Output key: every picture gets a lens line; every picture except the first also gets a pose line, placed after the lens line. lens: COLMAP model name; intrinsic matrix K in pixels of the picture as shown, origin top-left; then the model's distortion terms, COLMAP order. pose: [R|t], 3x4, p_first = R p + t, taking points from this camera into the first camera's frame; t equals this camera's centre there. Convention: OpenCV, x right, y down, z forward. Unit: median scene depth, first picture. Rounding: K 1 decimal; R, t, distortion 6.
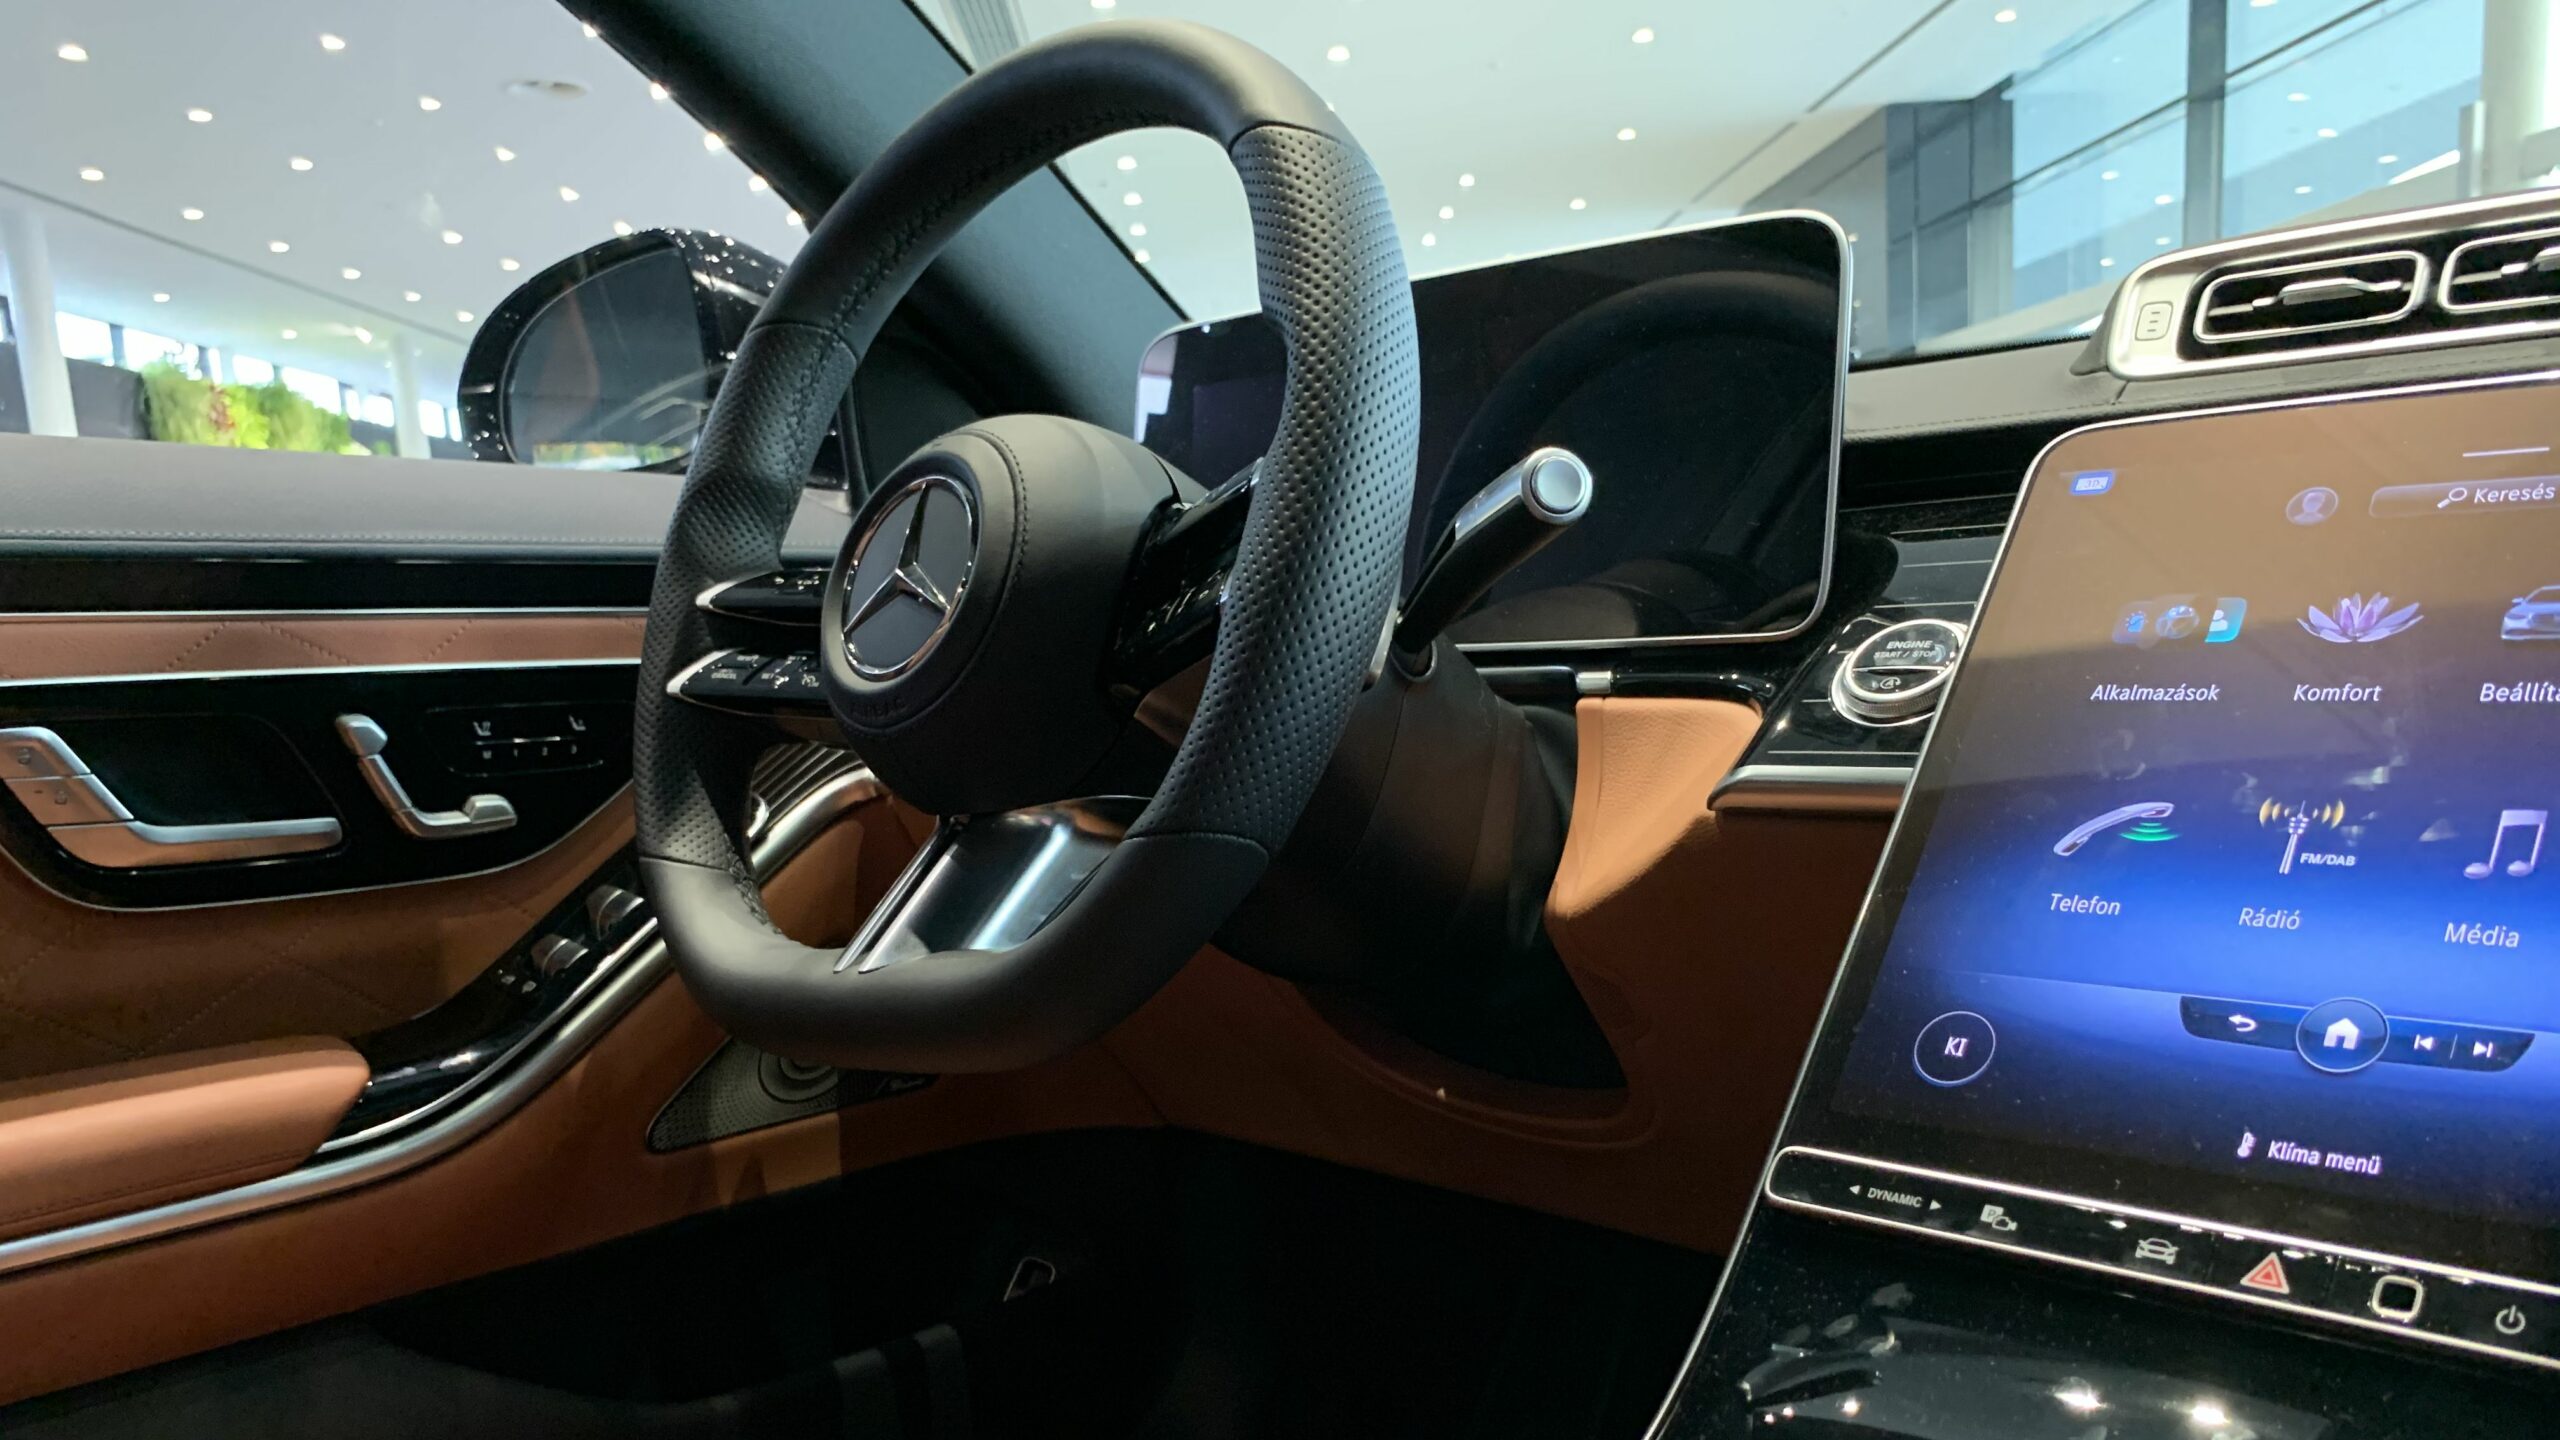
lens RADIAL K [[1967.3, 0, 1278.1], [0, 1967.3, 929.0], [0, 0, 1]] dist [0.004313, 0.002106]
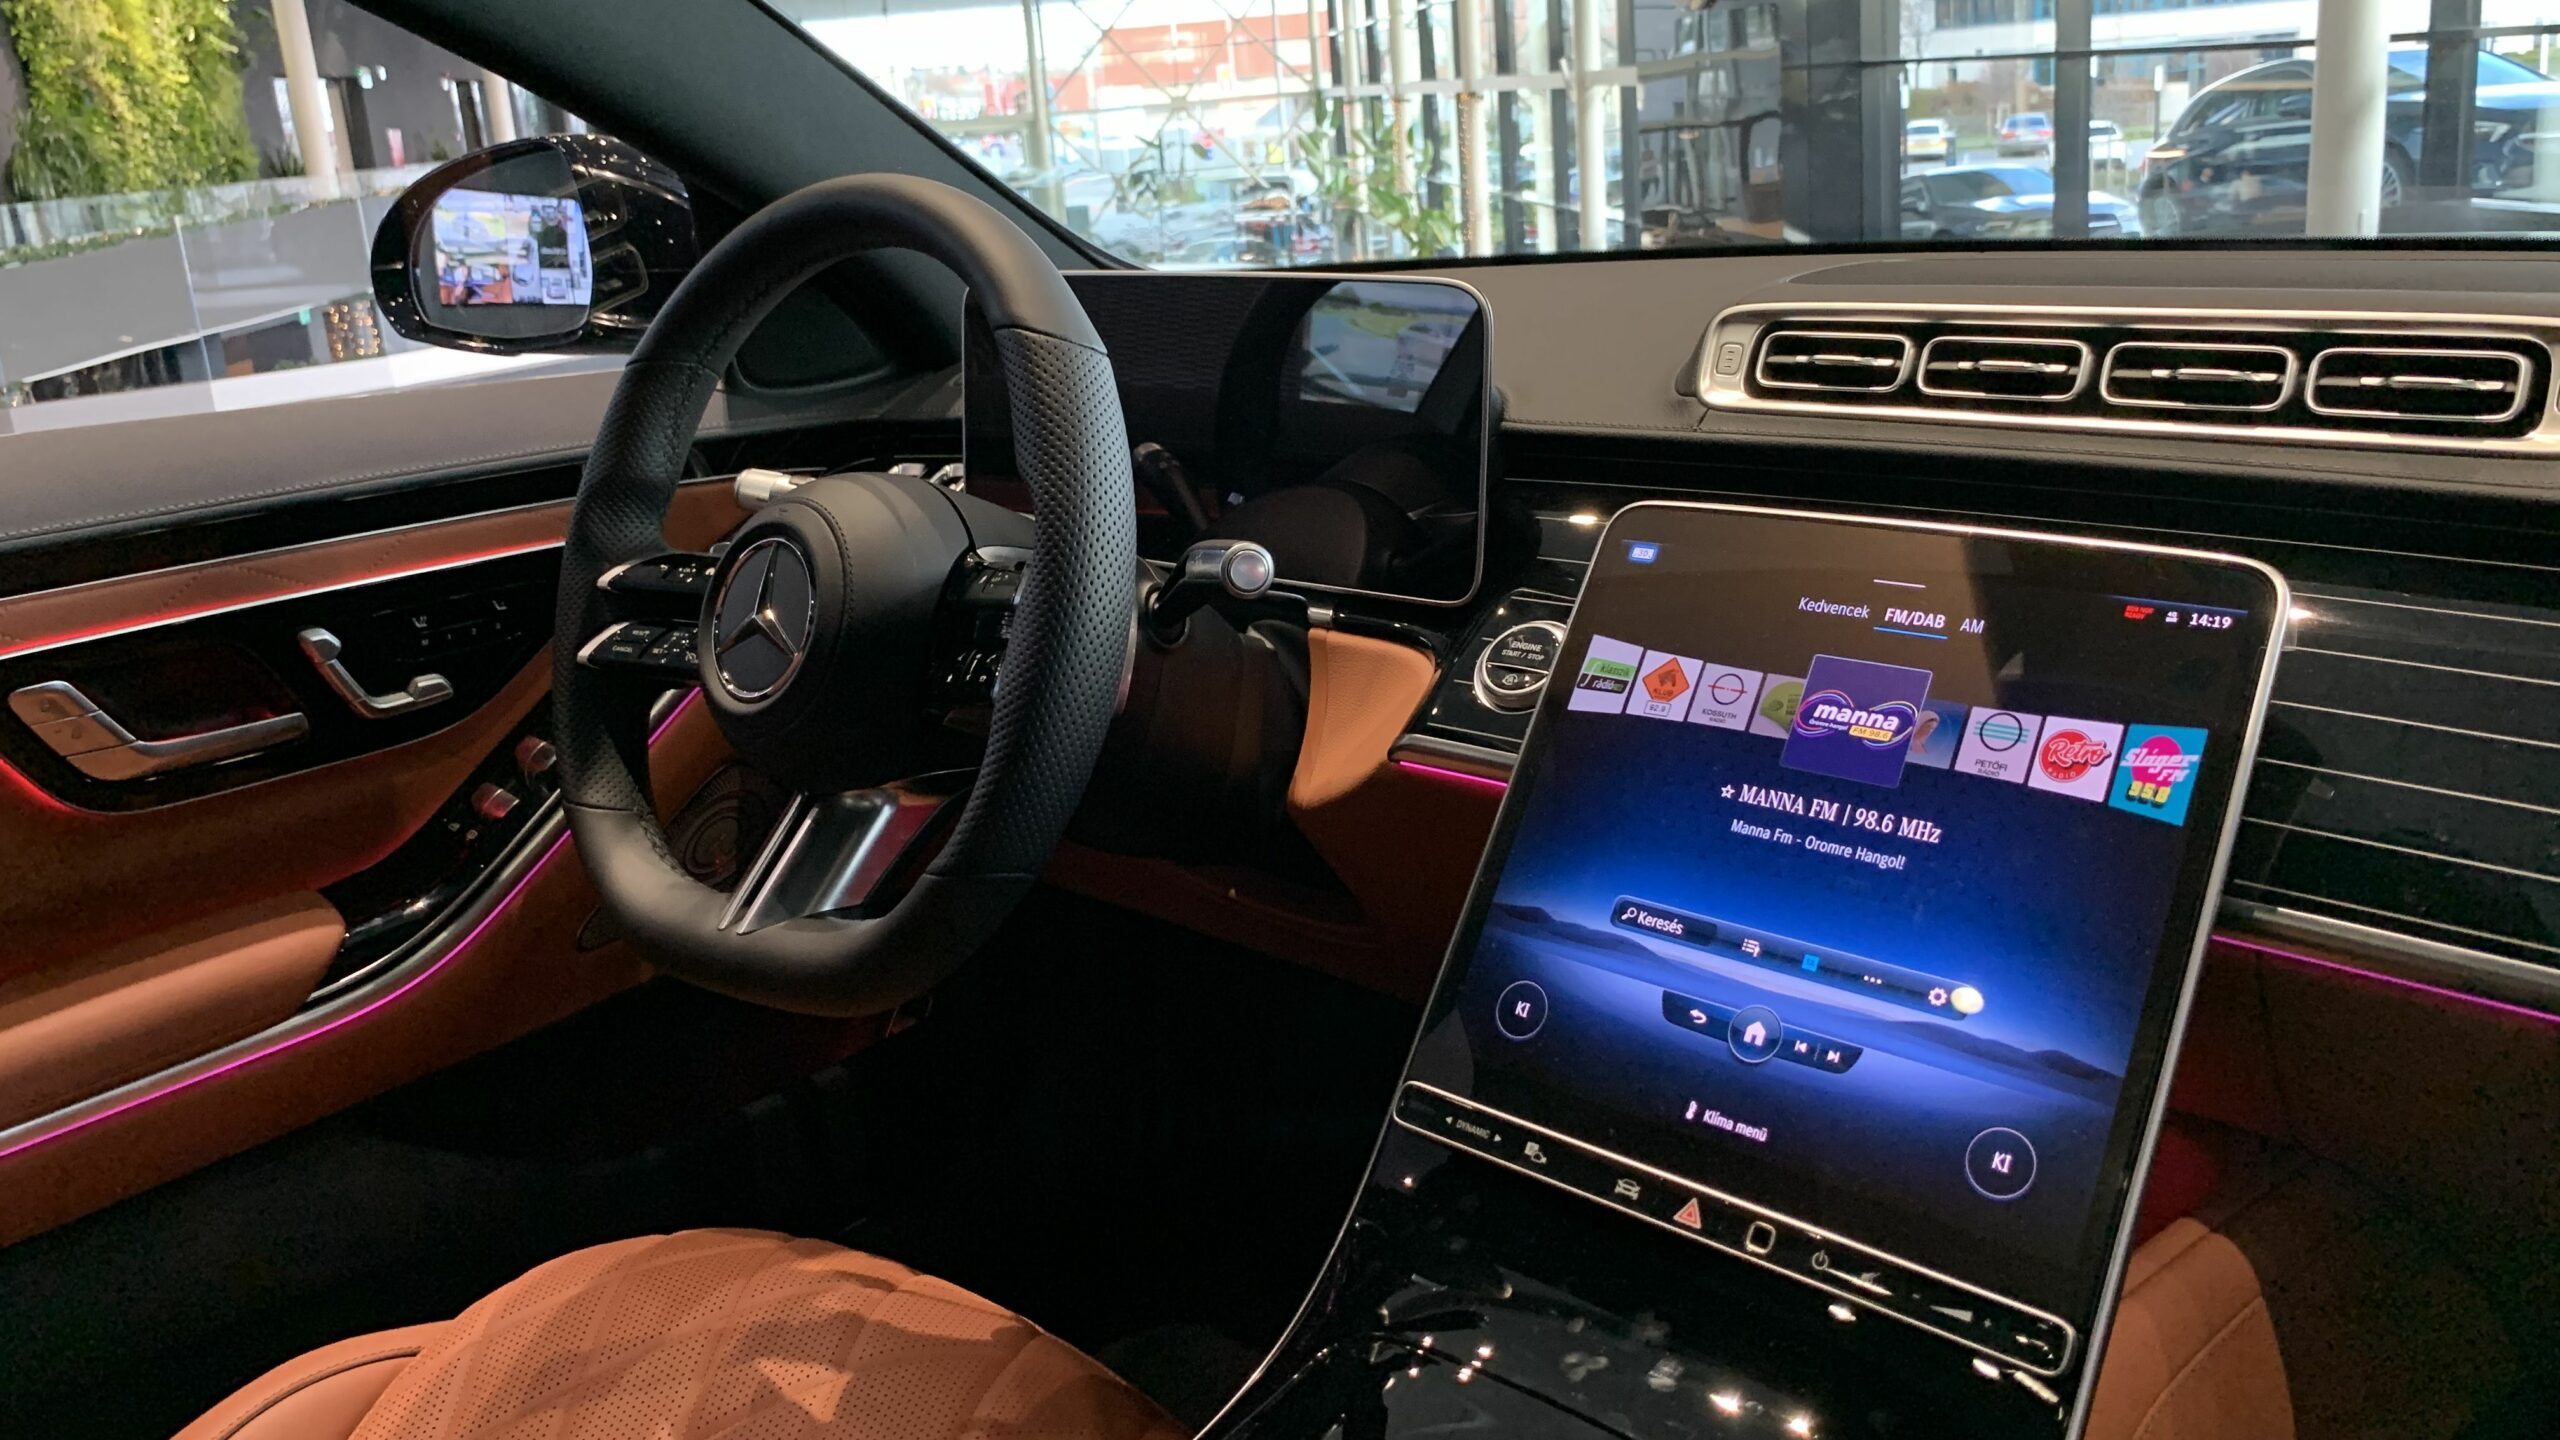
lens RADIAL K [[1966.4, 0, 1274.1], [0, 1966.4, 570.3], [0, 0, 1]] dist [0.007468, 0.009249]
pose [[0.998792, -0.032388, 0.036944, 0.102557], [0.029711, 0.997045, 0.070838, -0.294107], [-0.039129, -0.069655, 0.996803, -0.304985]]
